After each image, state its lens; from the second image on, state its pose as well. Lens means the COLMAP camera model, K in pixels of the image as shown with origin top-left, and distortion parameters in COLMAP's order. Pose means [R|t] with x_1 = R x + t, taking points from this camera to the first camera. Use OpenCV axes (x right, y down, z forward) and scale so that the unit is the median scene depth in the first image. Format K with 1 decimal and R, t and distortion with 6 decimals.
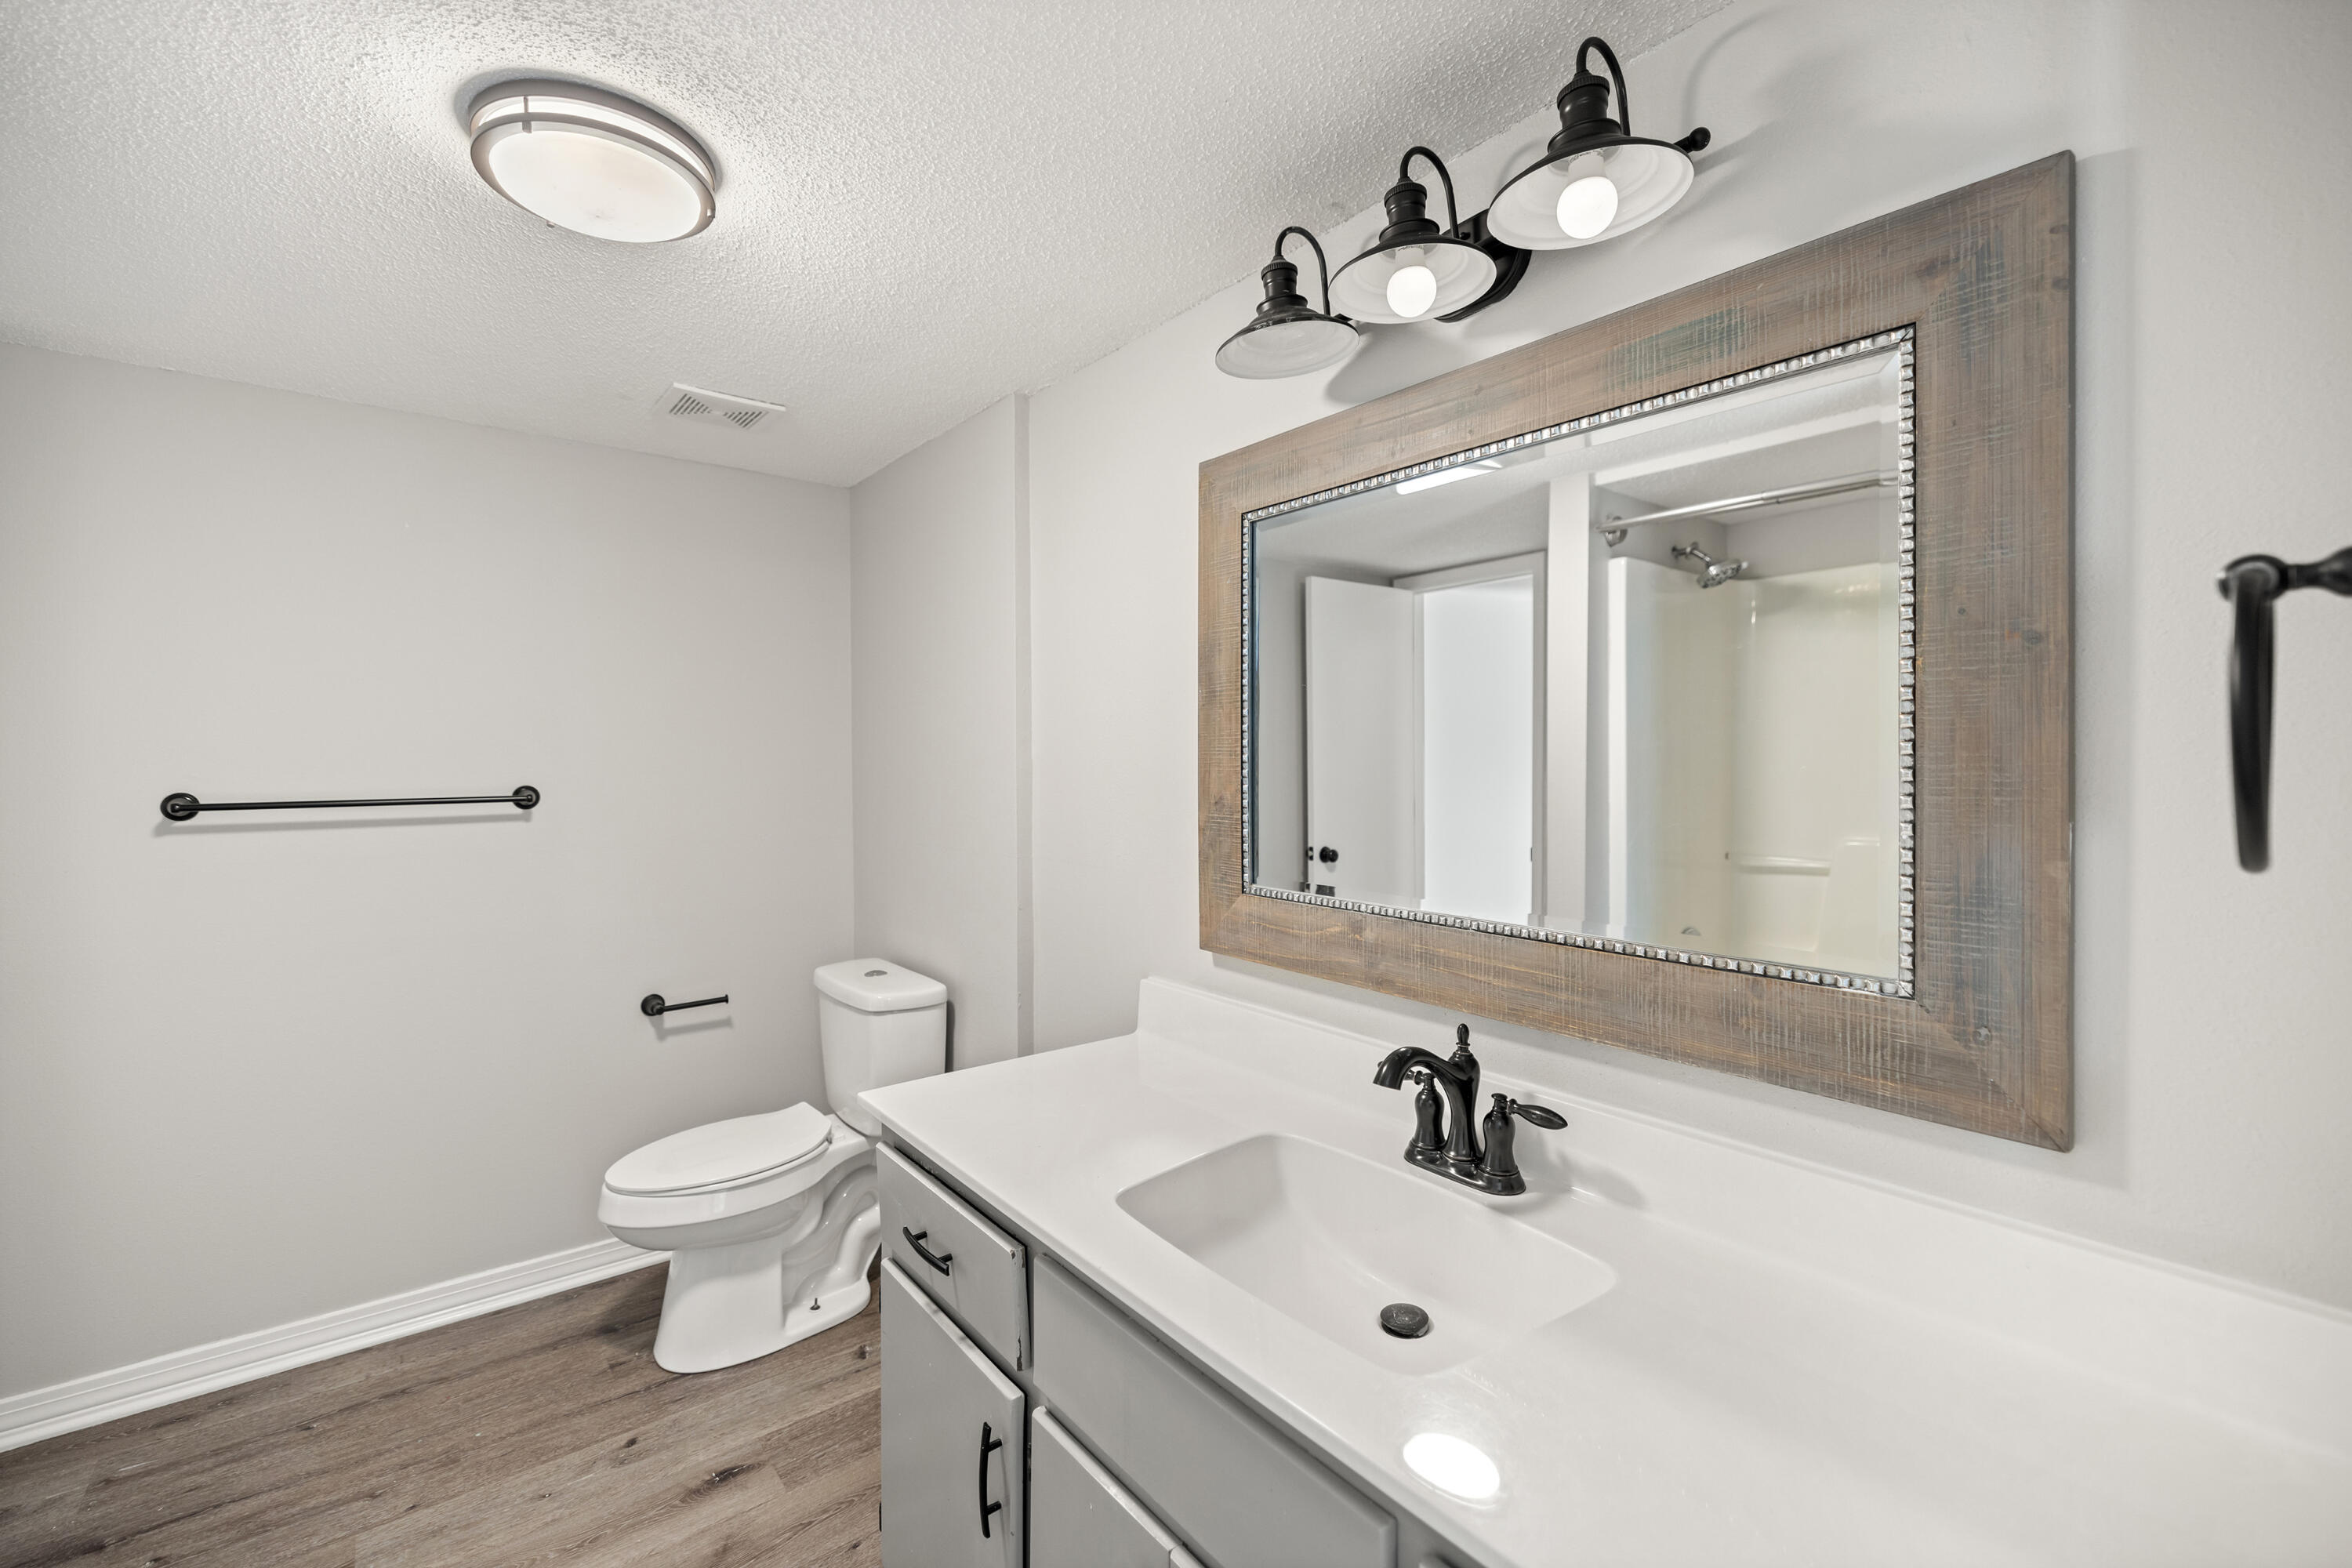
lens RADIAL K [[1009.8, 0, 1185.8], [0, 1009.8, 772.9], [0, 0, 1]] dist [0.000636, 0.000049]
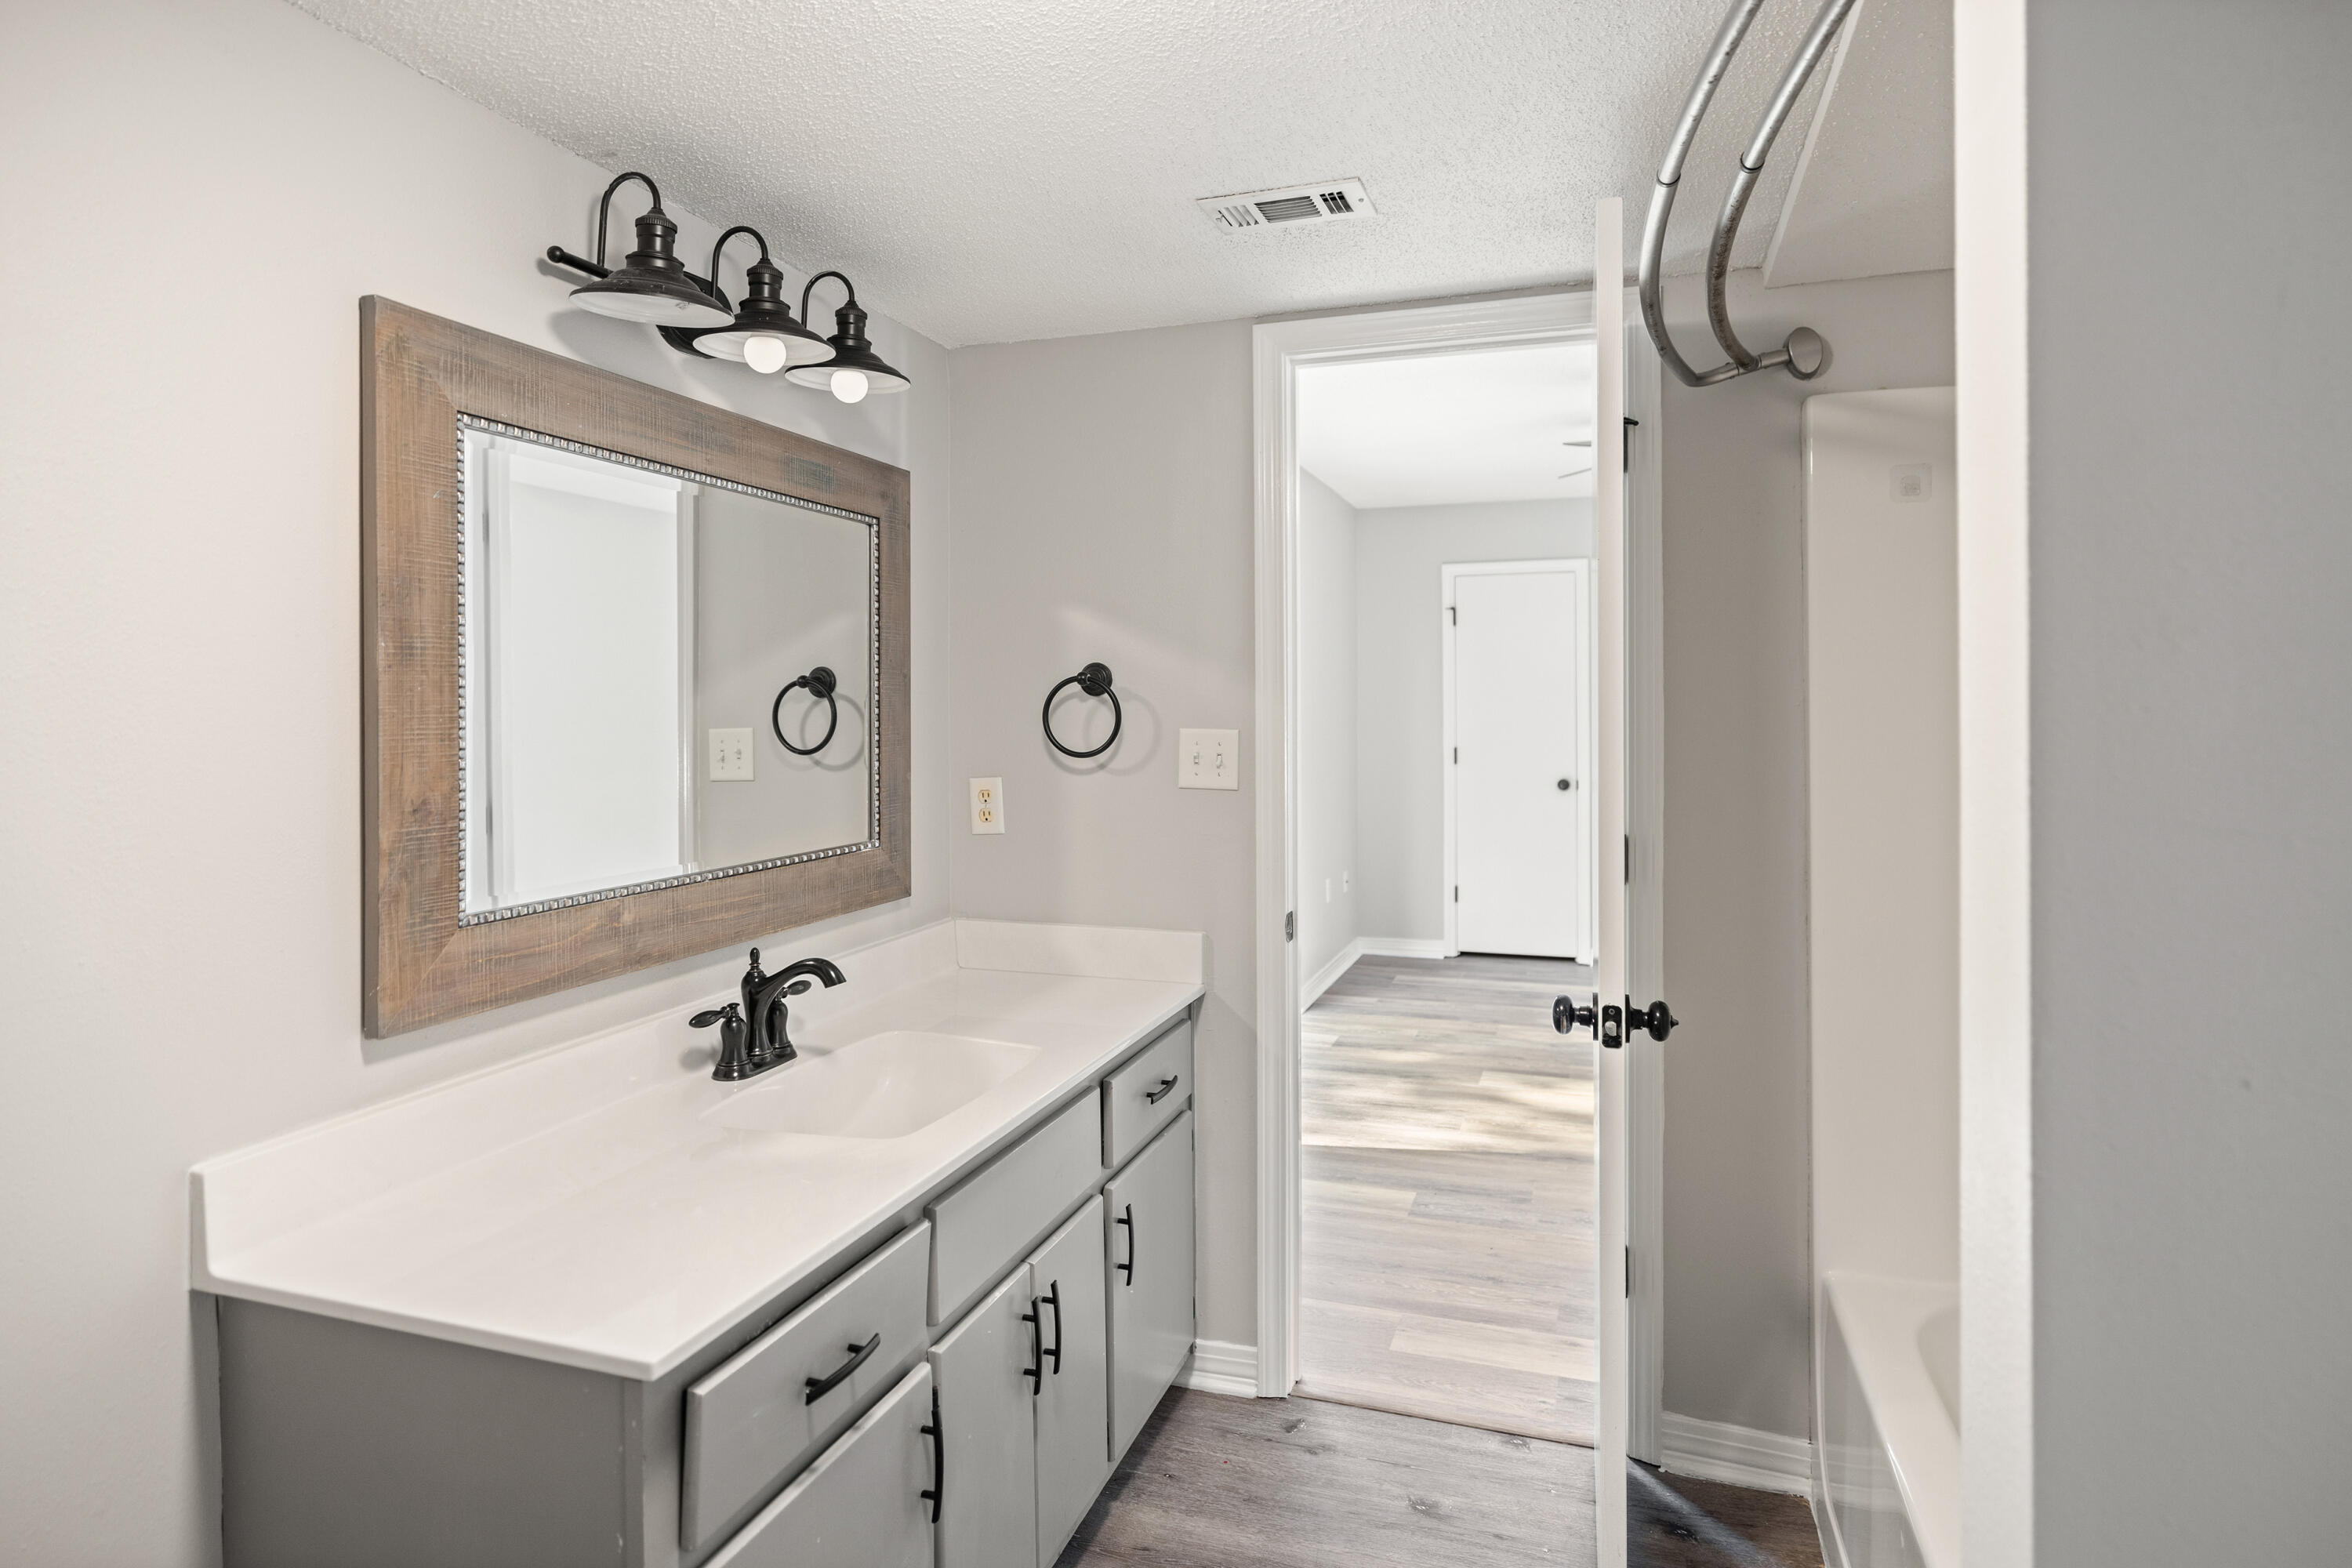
lens RADIAL K [[1285.5, 0, 1173.4], [0, 1285.5, 696.7], [0, 0, 1]] dist [0.000010, 0.000147]
pose [[-0.538845, 0.004447, 0.842393, -1.292621], [0.012103, 0.999924, 0.002463, -0.057284], [-0.842318, 0.011523, -0.538858, 1.363652]]
